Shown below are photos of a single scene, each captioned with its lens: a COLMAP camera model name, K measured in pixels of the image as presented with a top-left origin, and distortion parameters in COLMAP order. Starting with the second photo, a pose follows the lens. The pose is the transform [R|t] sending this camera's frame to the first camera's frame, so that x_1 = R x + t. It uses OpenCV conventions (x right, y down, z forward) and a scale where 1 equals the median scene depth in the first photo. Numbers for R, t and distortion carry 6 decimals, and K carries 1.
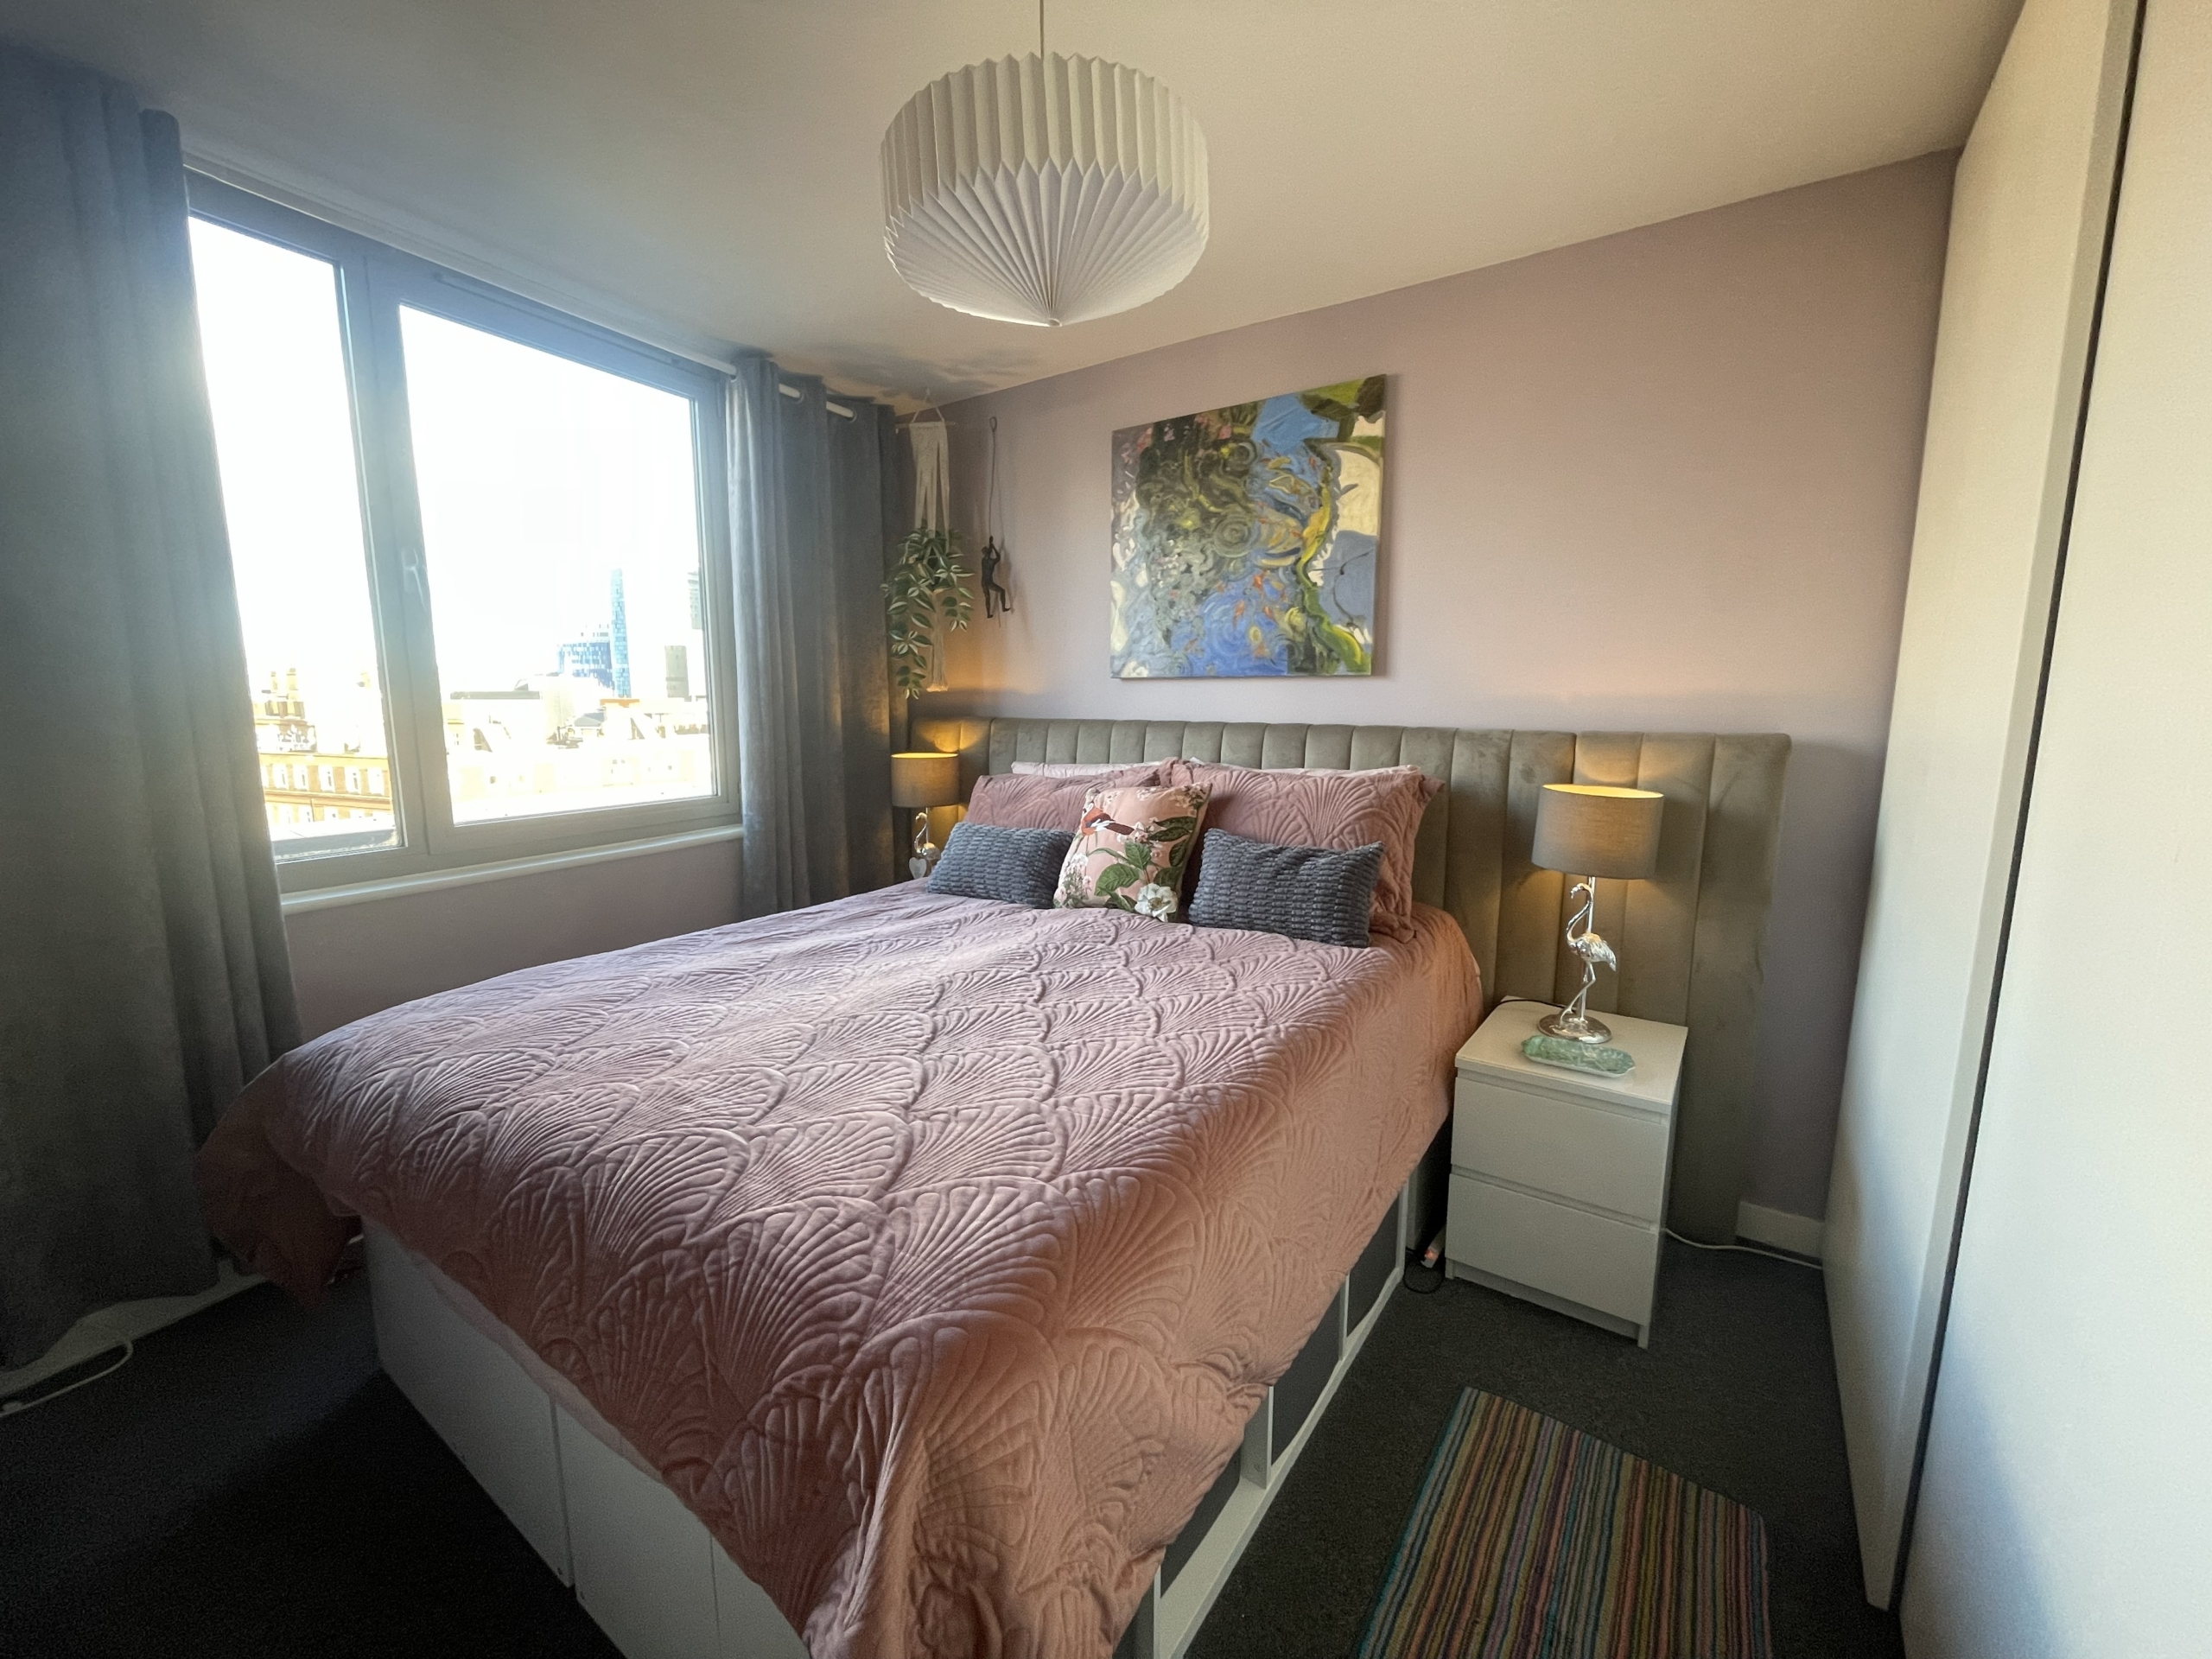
lens RADIAL K [[889.6, 0, 1106.0], [0, 889.6, 829.5], [0, 0, 1]] dist [-0.006600, 0.000173]
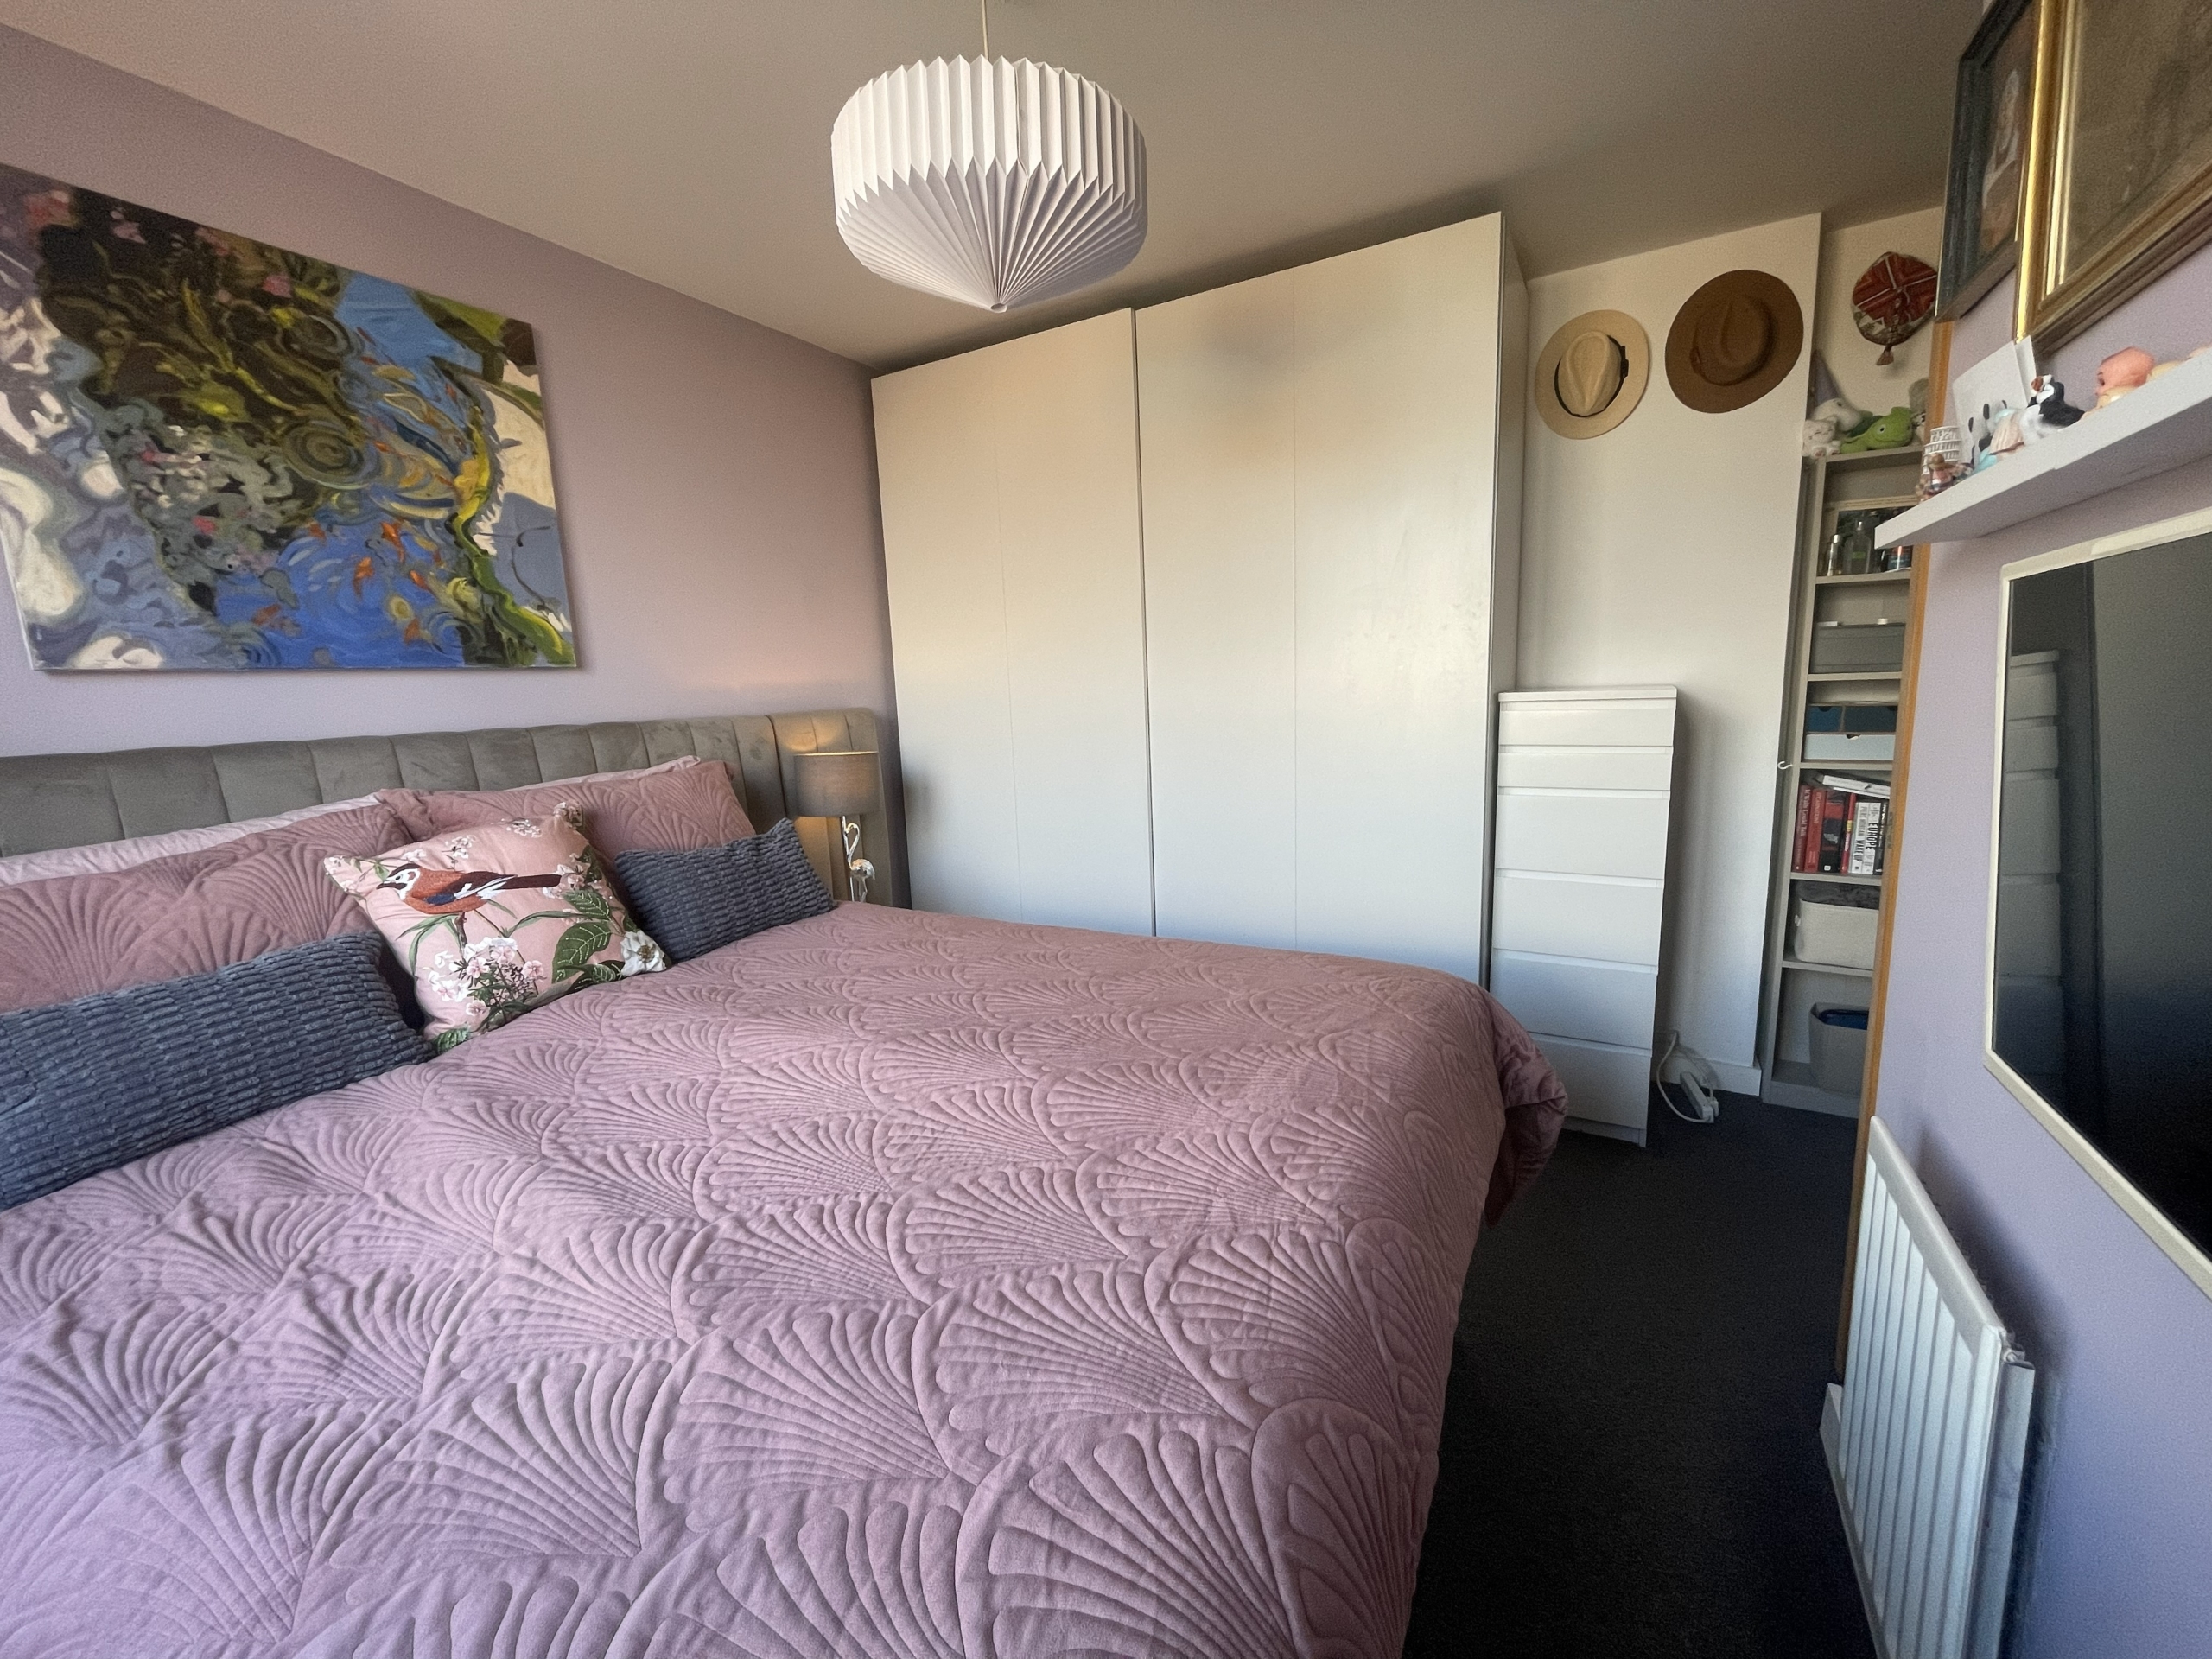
lens RADIAL K [[889.6, 0, 1106.0], [0, 889.6, 829.5], [0, 0, 1]] dist [-0.006600, 0.000173]
pose [[-0.094011, -0.155103, 0.983415, -0.626996], [0.190238, 0.966790, 0.170667, -0.065950], [-0.977226, 0.203127, -0.061383, 0.553899]]
